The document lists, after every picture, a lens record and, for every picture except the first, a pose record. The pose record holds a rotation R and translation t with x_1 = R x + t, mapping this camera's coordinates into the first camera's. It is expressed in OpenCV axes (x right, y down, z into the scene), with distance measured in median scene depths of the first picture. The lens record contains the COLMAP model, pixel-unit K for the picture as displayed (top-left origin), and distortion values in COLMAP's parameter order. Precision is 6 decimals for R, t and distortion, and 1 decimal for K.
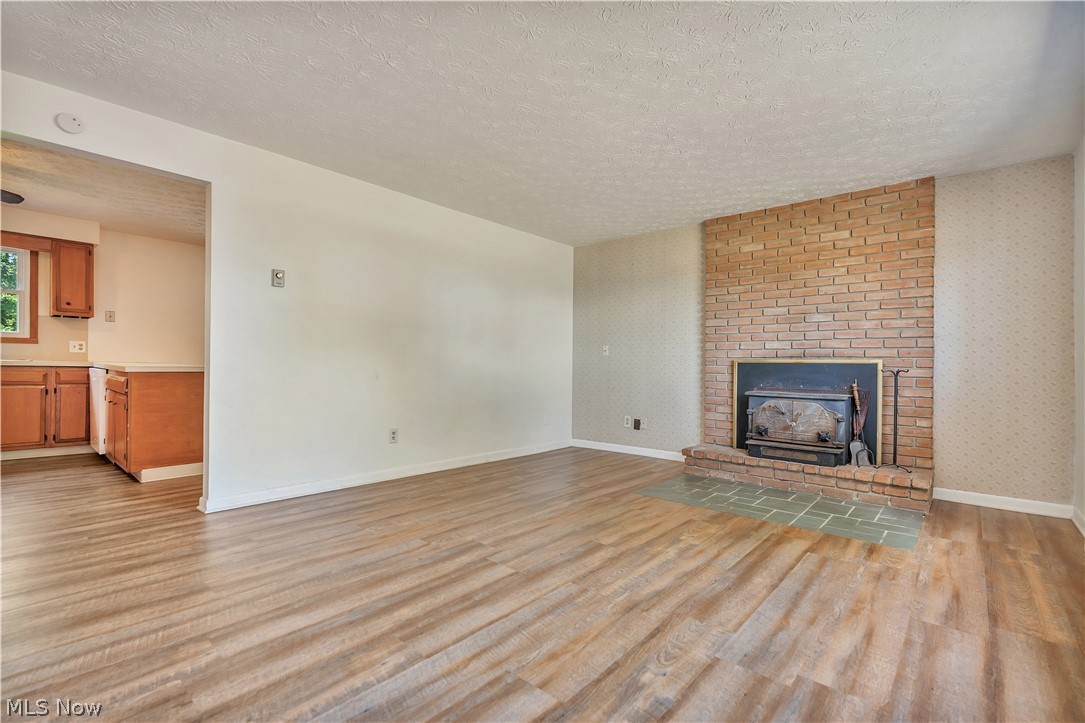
lens RADIAL K [[488.6, 0, 542.1], [0, 488.6, 364.2], [0, 0, 1]] dist [-0.008004, 0.000581]
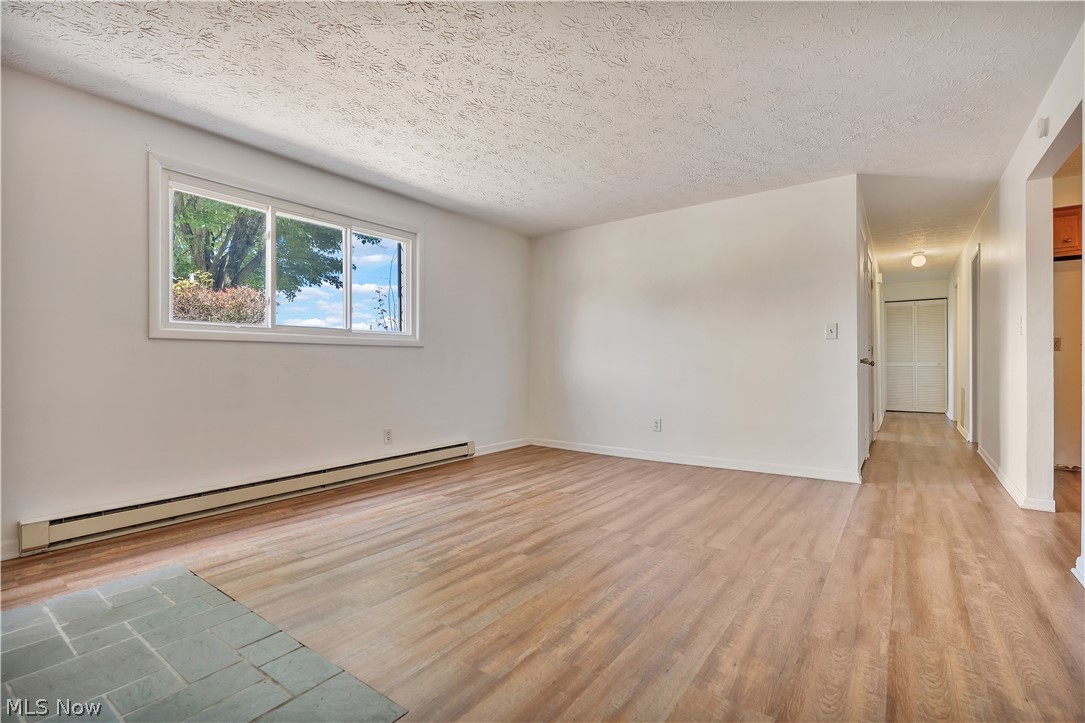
lens RADIAL K [[488.6, 0, 542.1], [0, 488.6, 364.2], [0, 0, 1]] dist [-0.008004, 0.000581]
pose [[-0.996801, -0.008737, -0.079450, 0.145484], [-0.008242, 0.999945, -0.006557, 0.013955], [0.079503, -0.005881, -0.996817, 1.664366]]
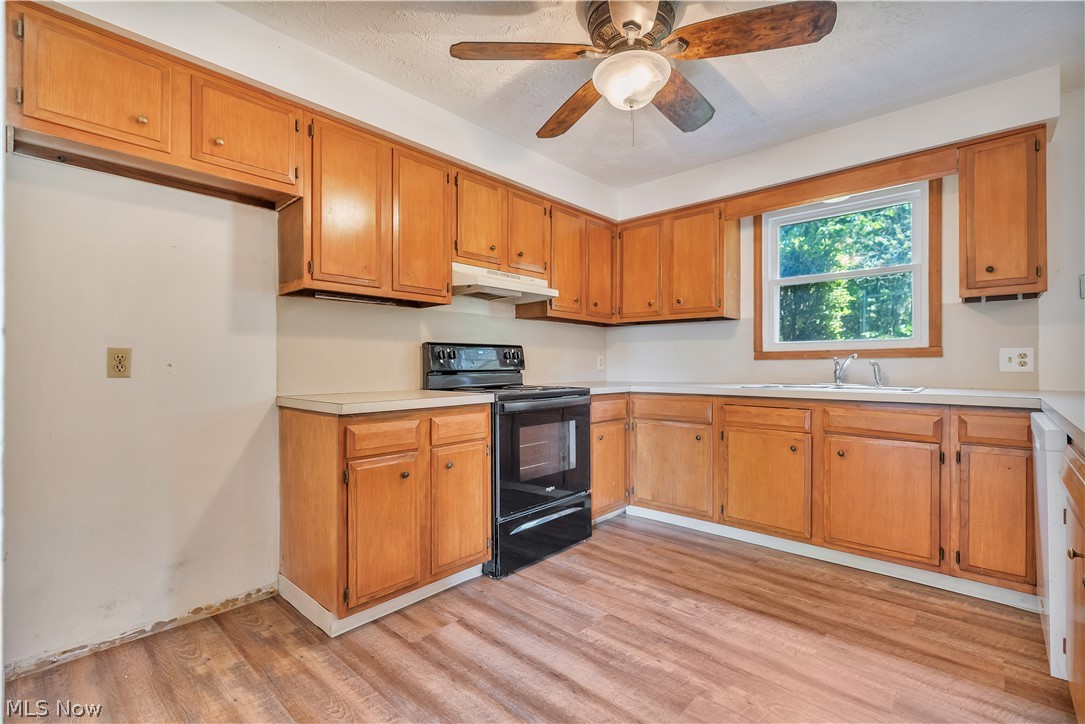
lens RADIAL K [[493.6, 0, 554.7], [0, 493.6, 367.9], [0, 0, 1]] dist [-0.004397, -0.000176]
pose [[-0.013511, -0.012825, -0.999826, -0.816952], [0.007042, 0.999892, -0.012921, -0.043775], [0.999884, -0.007216, -0.013419, 0.964073]]
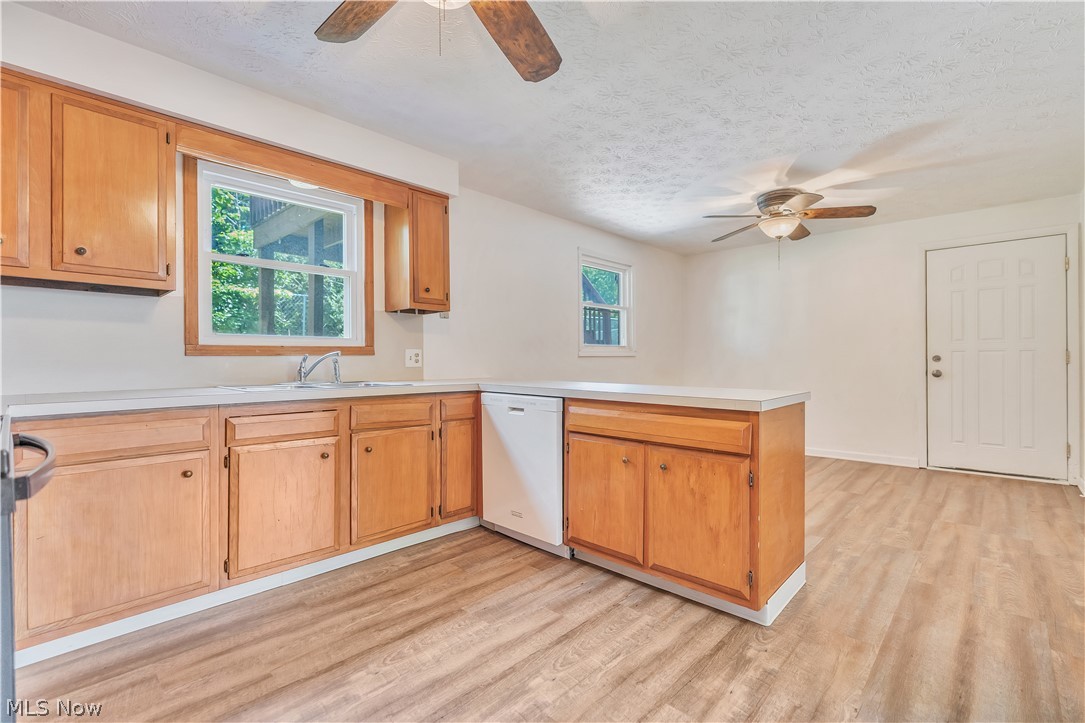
lens RADIAL K [[488.6, 0, 542.1], [0, 488.6, 364.2], [0, 0, 1]] dist [-0.008004, 0.000581]
pose [[0.999028, -0.022389, -0.037983, -1.329044], [0.022818, 0.999680, 0.010887, -0.054216], [0.037727, -0.011743, 0.999219, 0.618585]]
